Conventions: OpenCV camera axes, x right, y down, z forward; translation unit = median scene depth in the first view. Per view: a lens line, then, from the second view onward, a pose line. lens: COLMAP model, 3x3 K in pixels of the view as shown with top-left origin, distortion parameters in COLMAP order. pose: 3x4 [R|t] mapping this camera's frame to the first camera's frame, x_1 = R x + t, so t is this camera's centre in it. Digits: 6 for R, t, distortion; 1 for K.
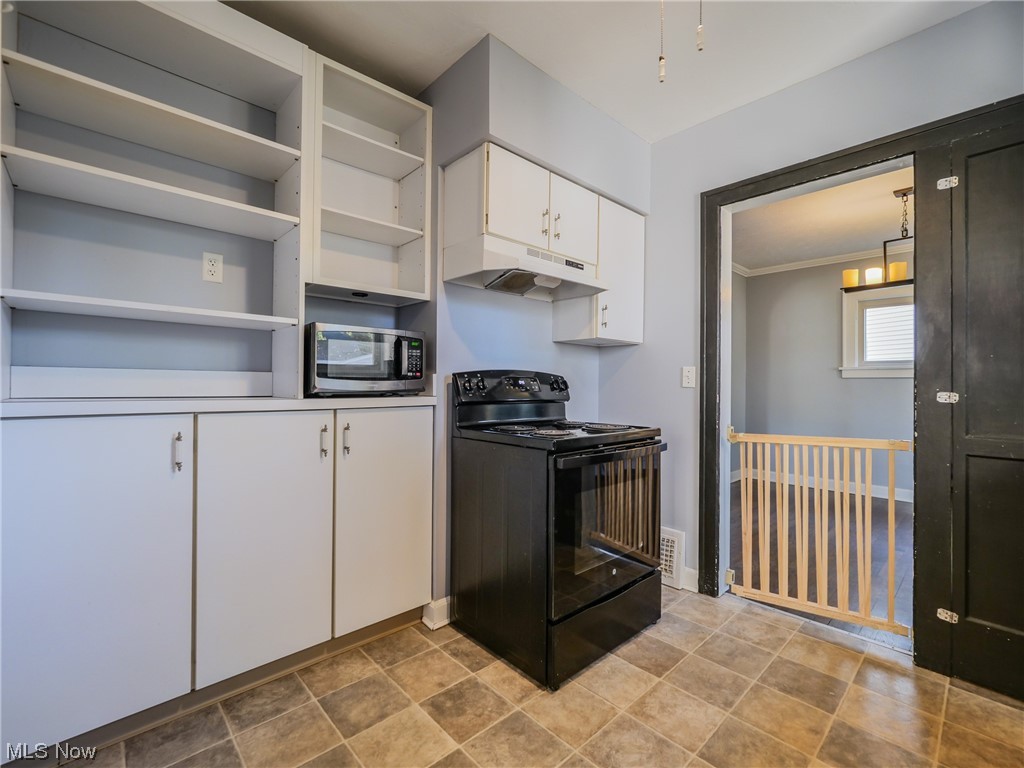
lens RADIAL K [[446.8, 0, 513.9], [0, 446.8, 384.2], [0, 0, 1]] dist [-0.004629, -0.000465]
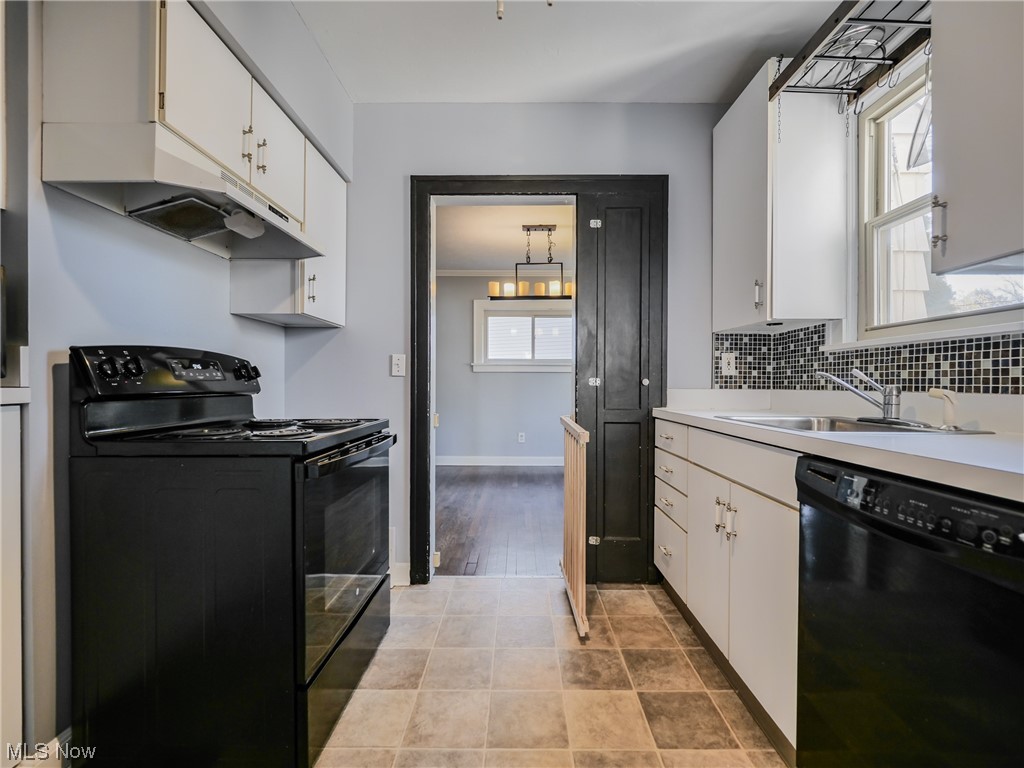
lens RADIAL K [[446.8, 0, 518.7], [0, 446.8, 387.5], [0, 0, 1]] dist [-0.004629, -0.000465]
pose [[0.691952, -0.014434, 0.721800, -0.168892], [0.003475, 0.999855, 0.016663, 0.022927], [-0.721936, -0.009022, 0.691901, 0.206556]]
